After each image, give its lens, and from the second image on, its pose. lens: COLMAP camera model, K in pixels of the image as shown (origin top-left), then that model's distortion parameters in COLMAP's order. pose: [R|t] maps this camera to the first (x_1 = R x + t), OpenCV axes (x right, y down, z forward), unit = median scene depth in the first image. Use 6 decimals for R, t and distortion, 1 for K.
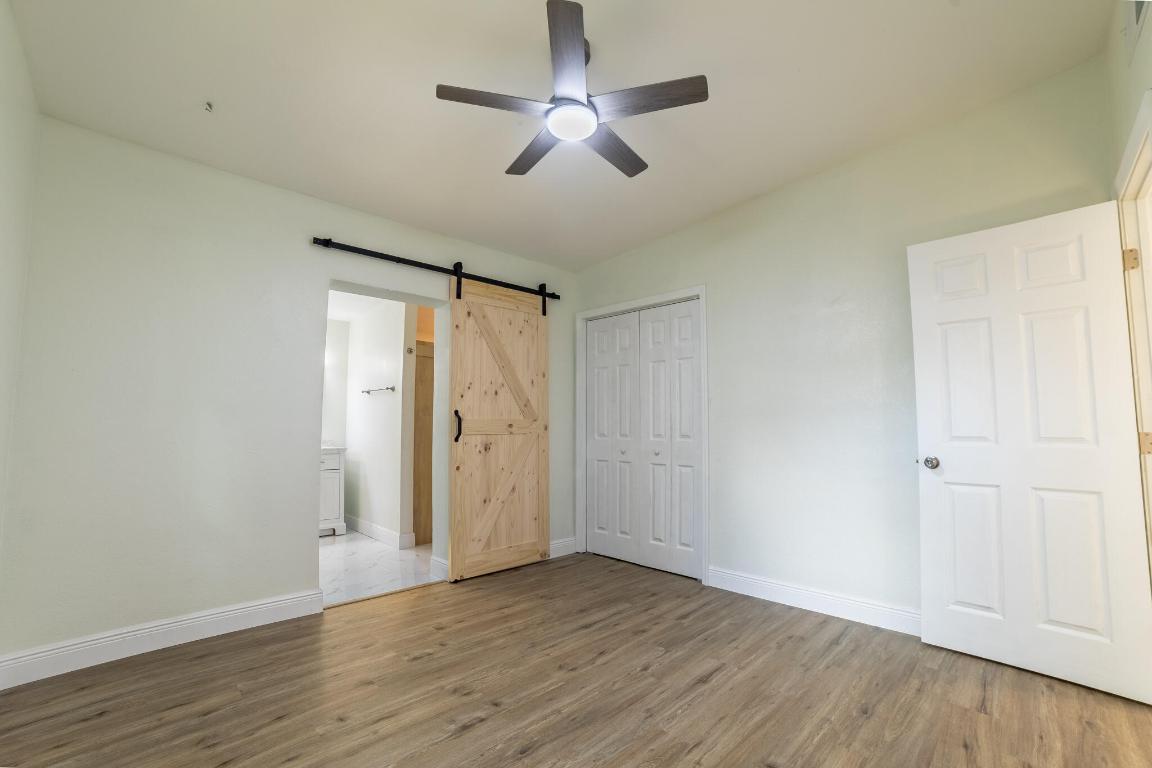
lens RADIAL K [[463.6, 0, 574.2], [0, 463.6, 390.9], [0, 0, 1]] dist [-0.098570, 0.029205]
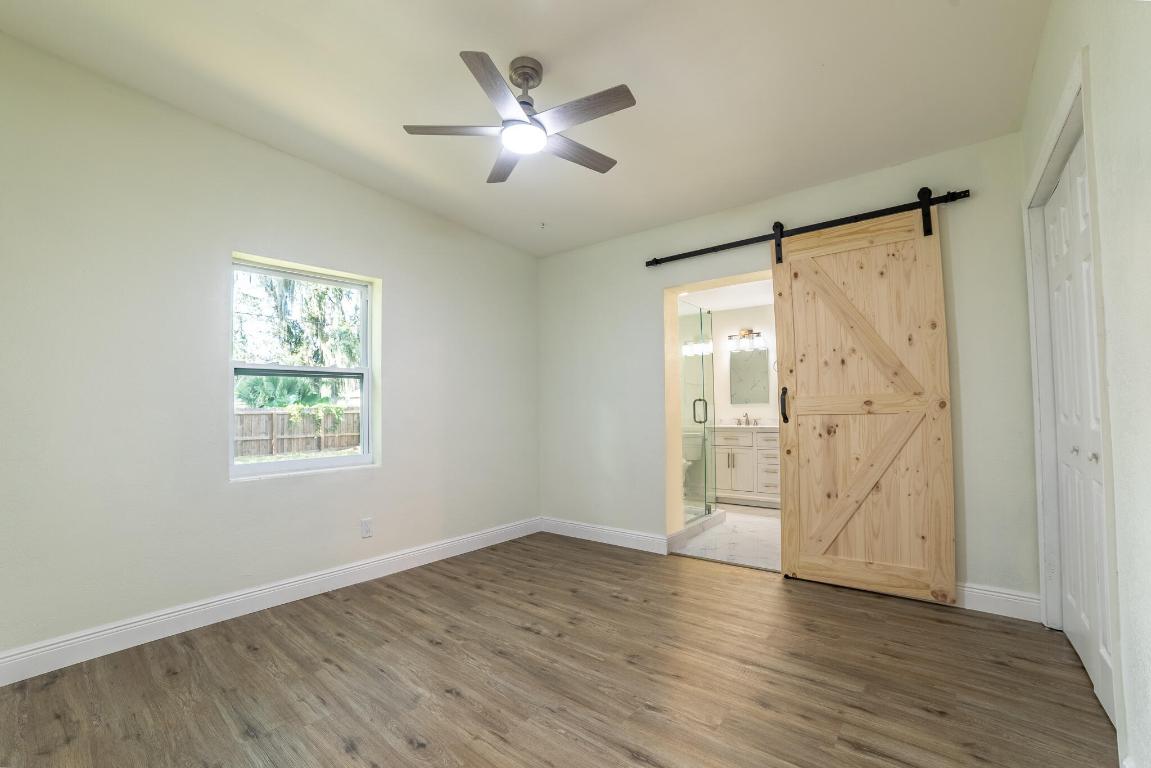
lens RADIAL K [[469.3, 0, 575.5], [0, 469.3, 384.0], [0, 0, 1]] dist [-0.107465, 0.036391]
pose [[0.143040, -0.051859, -0.988357, 0.556635], [0.091126, 0.995075, -0.039023, 0.032151], [0.985513, -0.084483, 0.147061, 0.455796]]
